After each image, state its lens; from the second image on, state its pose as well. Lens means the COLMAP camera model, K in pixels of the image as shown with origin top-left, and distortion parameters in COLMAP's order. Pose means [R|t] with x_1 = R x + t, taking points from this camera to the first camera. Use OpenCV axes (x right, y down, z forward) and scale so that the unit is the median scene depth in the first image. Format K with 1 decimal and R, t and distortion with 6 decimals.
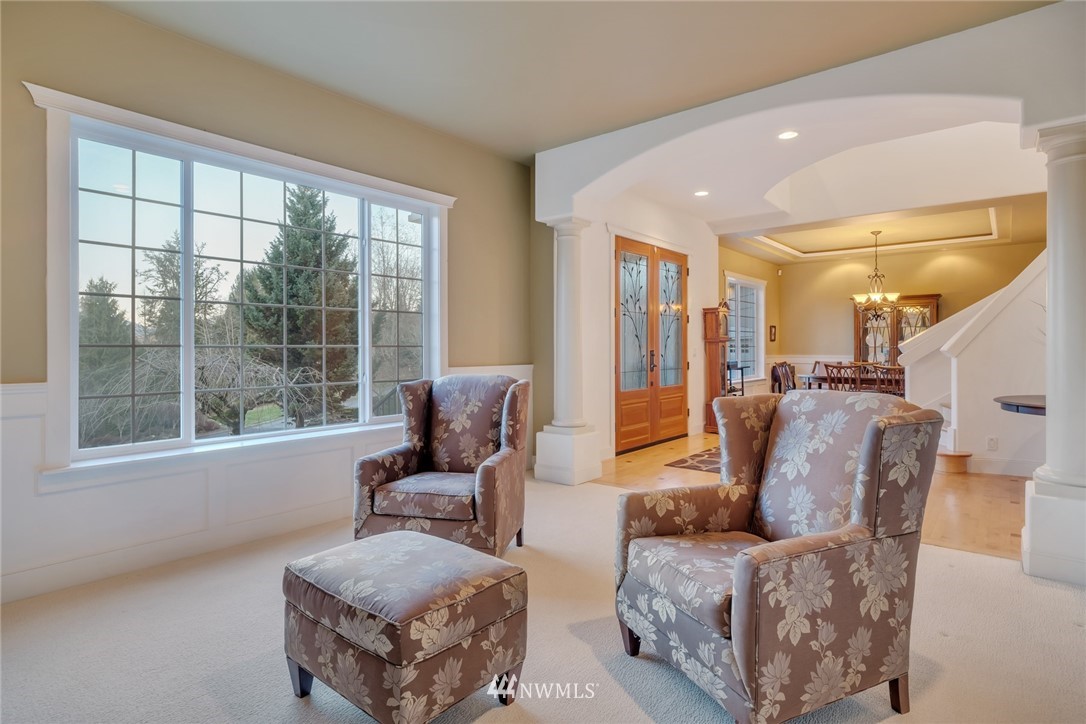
lens RADIAL K [[558.7, 0, 545.4], [0, 558.7, 357.4], [0, 0, 1]] dist [-0.002300, -0.003606]
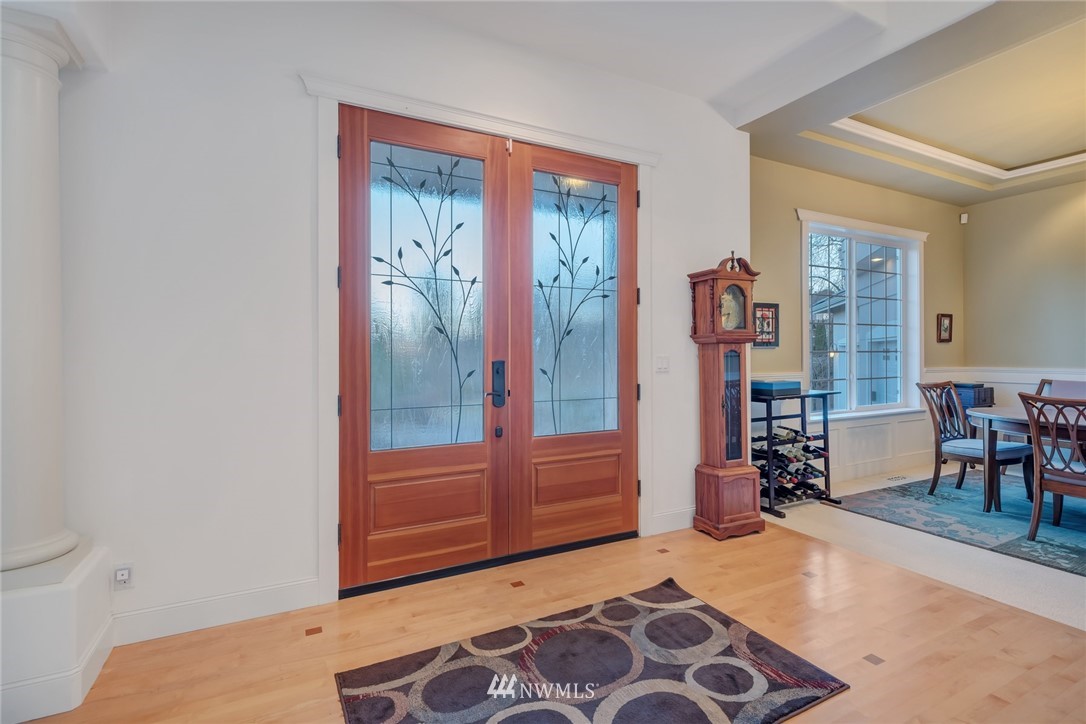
lens RADIAL K [[526.3, 0, 541.3], [0, 526.3, 363.6], [0, 0, 1]] dist [0.000486, -0.000932]
pose [[0.924800, 0.002306, -0.380447, 0.351435], [-0.002663, 0.999996, -0.000412, -0.009257], [0.380445, 0.001394, 0.924803, 0.544027]]
